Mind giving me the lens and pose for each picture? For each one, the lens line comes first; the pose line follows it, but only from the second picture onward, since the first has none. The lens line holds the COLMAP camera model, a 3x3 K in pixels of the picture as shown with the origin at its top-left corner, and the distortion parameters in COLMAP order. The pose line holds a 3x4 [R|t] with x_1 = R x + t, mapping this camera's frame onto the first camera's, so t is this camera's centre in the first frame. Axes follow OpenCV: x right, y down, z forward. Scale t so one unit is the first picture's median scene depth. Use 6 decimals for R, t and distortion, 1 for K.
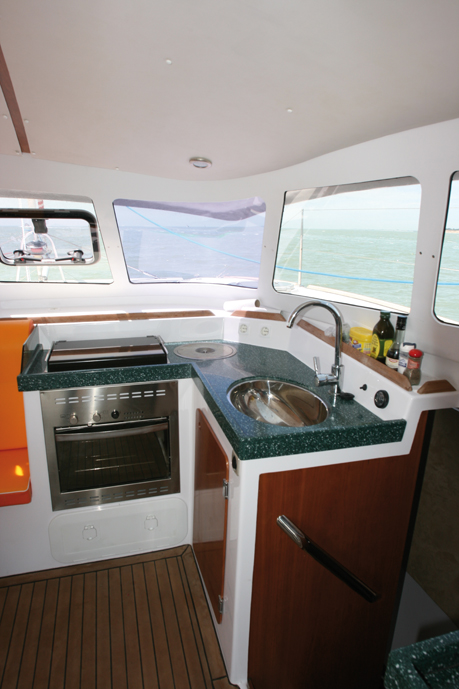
lens RADIAL K [[442.7, 0, 229.4], [0, 442.7, 344.0], [0, 0, 1]] dist [-0.058813, 0.024422]
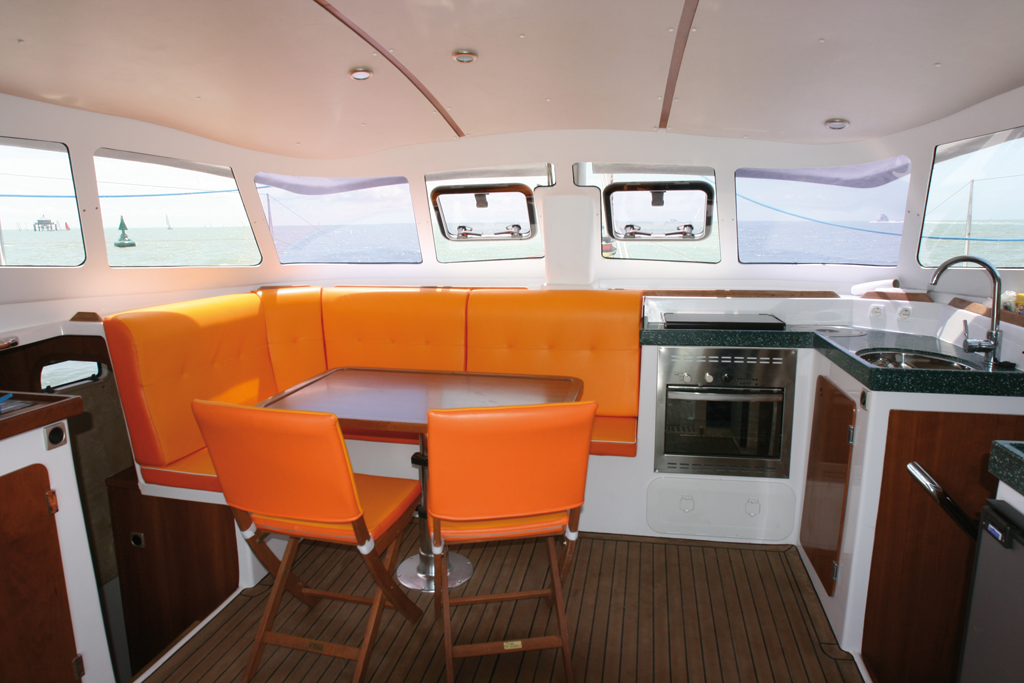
lens RADIAL K [[658.0, 0, 510.0], [0, 658.0, 344.6], [0, 0, 1]] dist [-0.058813, 0.024422]
pose [[0.886916, 0.052473, -0.458940, -0.023457], [-0.099237, 0.991974, -0.078362, 0.246558], [0.451144, 0.115044, 0.885005, -0.521309]]
